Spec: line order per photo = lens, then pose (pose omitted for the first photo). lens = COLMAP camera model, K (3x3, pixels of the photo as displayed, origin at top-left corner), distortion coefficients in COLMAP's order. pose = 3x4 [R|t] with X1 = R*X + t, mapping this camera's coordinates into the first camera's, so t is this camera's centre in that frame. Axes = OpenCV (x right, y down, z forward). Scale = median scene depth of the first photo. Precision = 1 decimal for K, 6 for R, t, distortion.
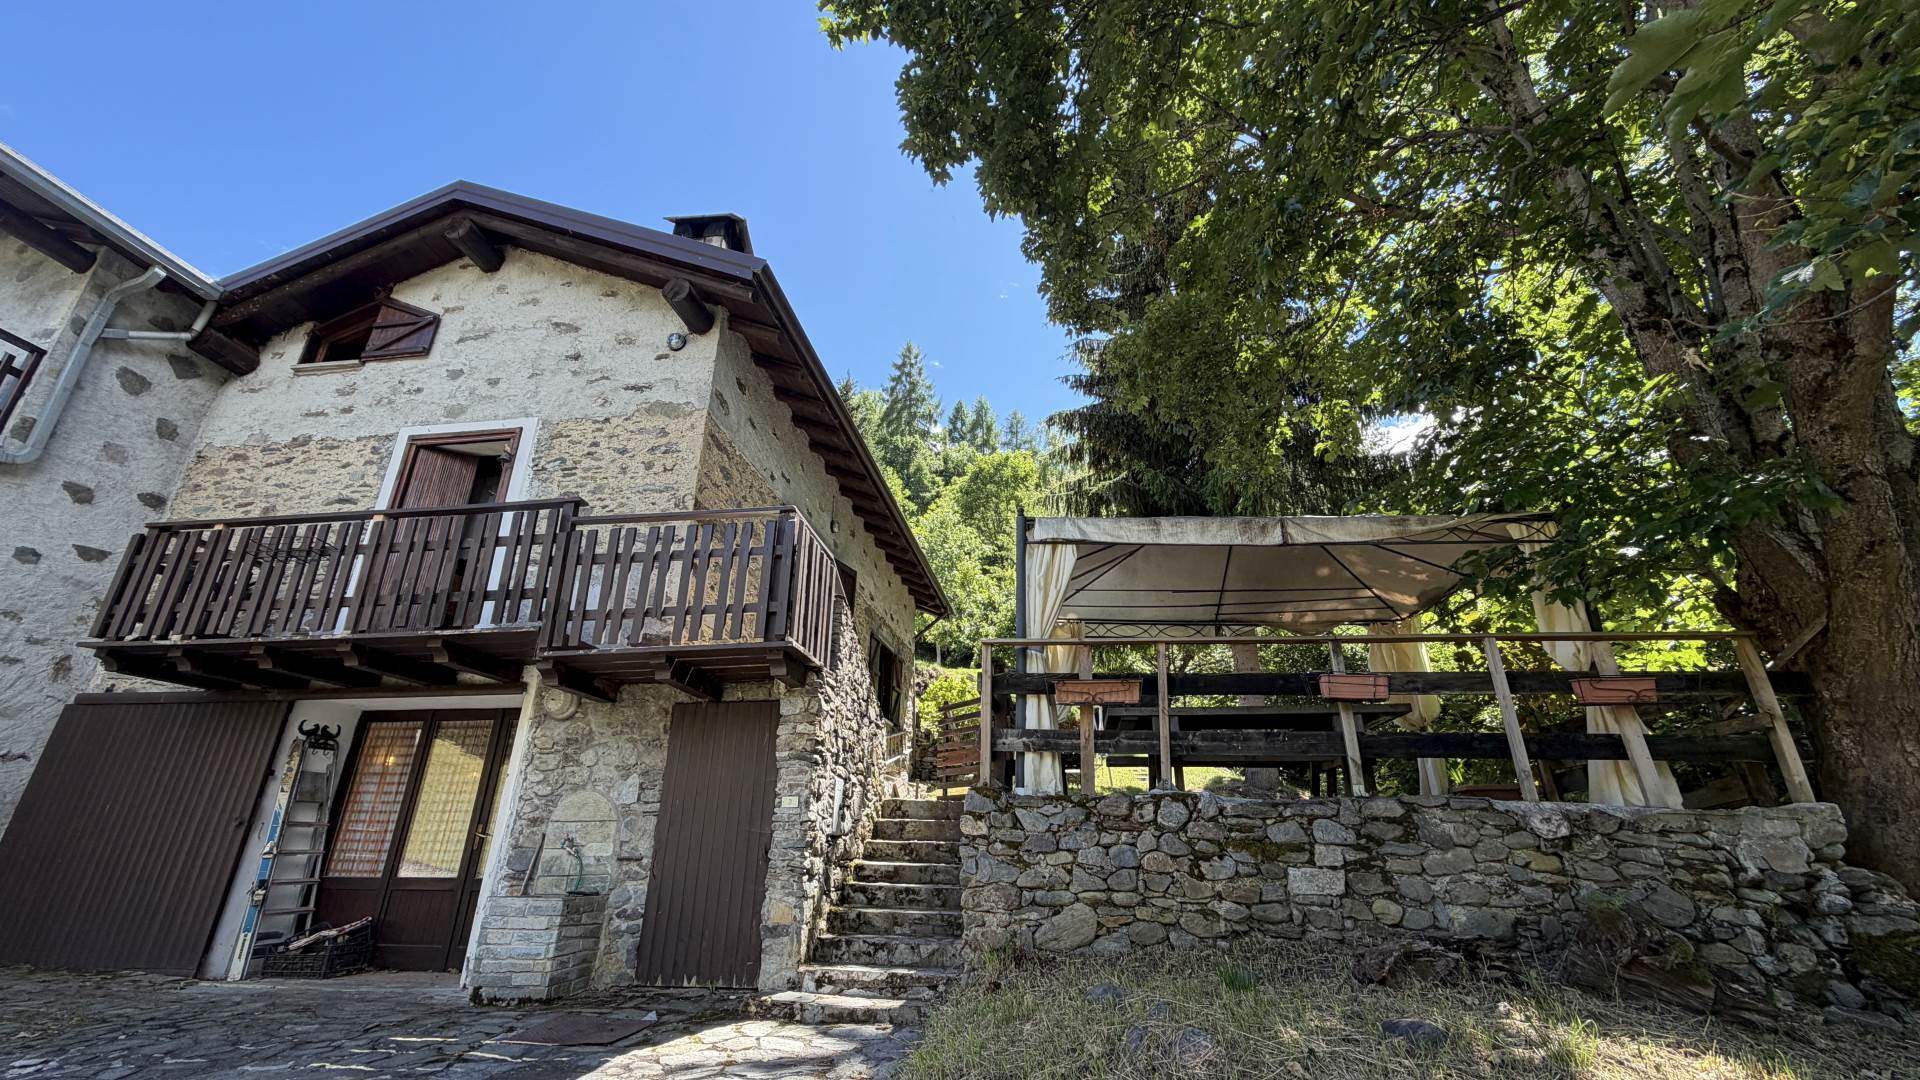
lens RADIAL K [[764.1, 0, 958.0], [0, 764.1, 545.8], [0, 0, 1]] dist [0.001137, -0.000072]
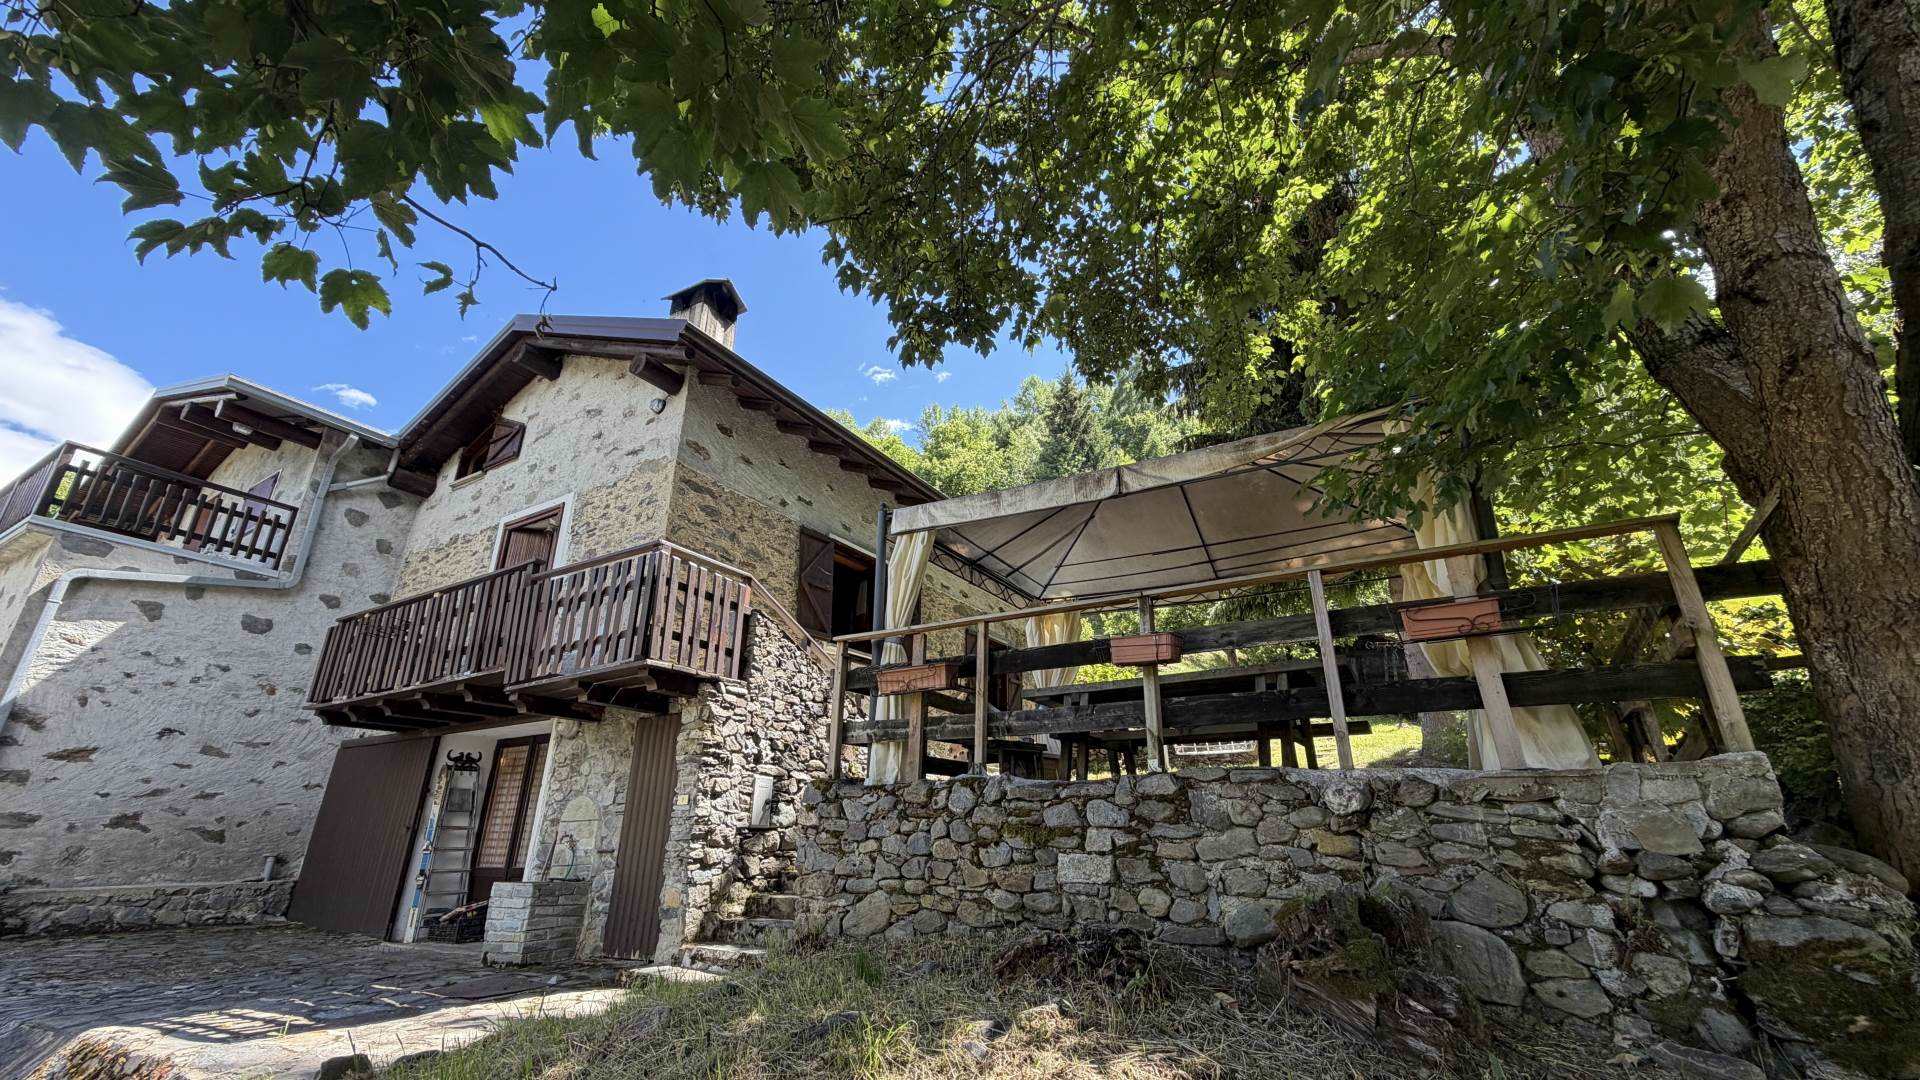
lens RADIAL K [[764.1, 0, 956.9], [0, 764.1, 545.4], [0, 0, 1]] dist [0.001137, -0.000072]
pose [[0.923668, -0.151180, -0.352110, 0.500750], [0.154595, 0.987803, -0.018578, 0.038808], [0.350624, -0.037274, 0.935774, 0.081269]]
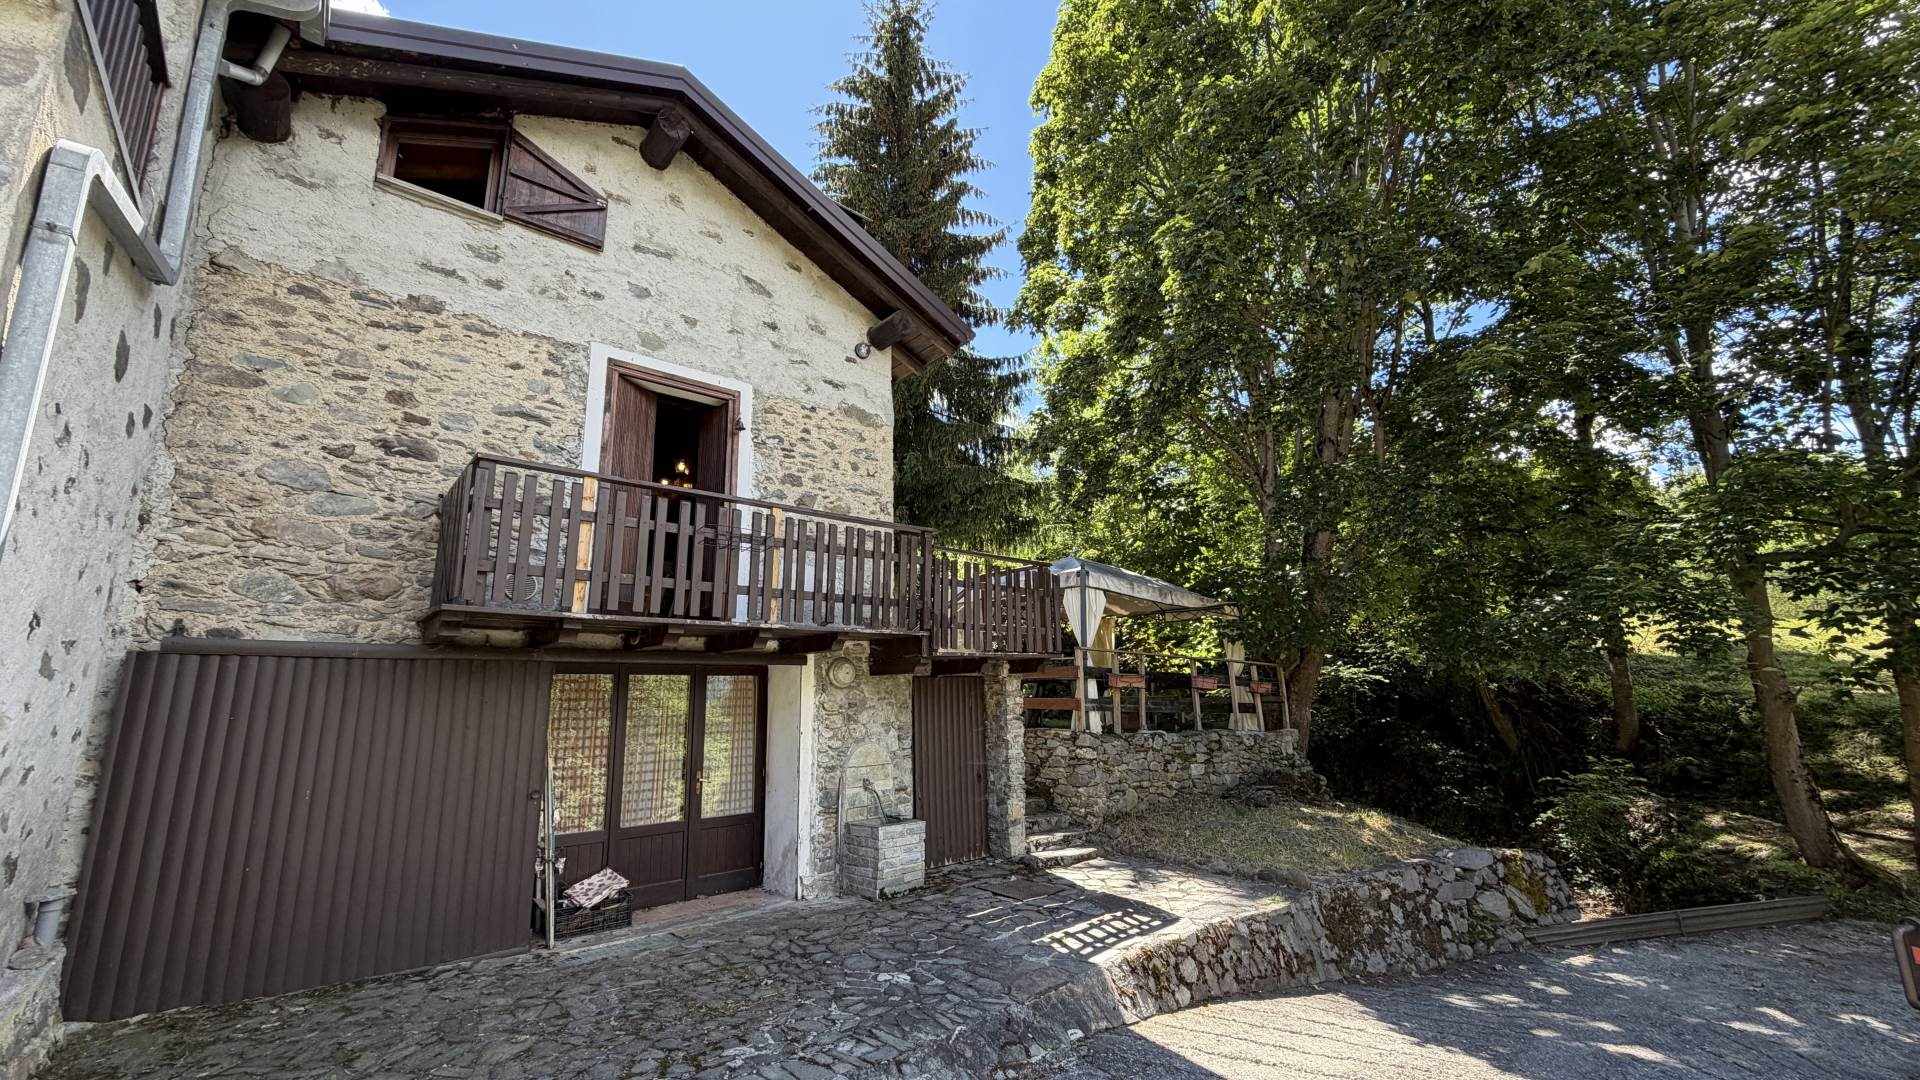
lens RADIAL K [[764.1, 0, 960.9], [0, 764.1, 546.0], [0, 0, 1]] dist [0.001137, -0.000072]
pose [[0.658685, 0.132795, 0.740608, -1.266581], [-0.262128, 0.963139, 0.060436, -0.112136], [-0.705283, -0.233943, 0.669214, 0.087487]]
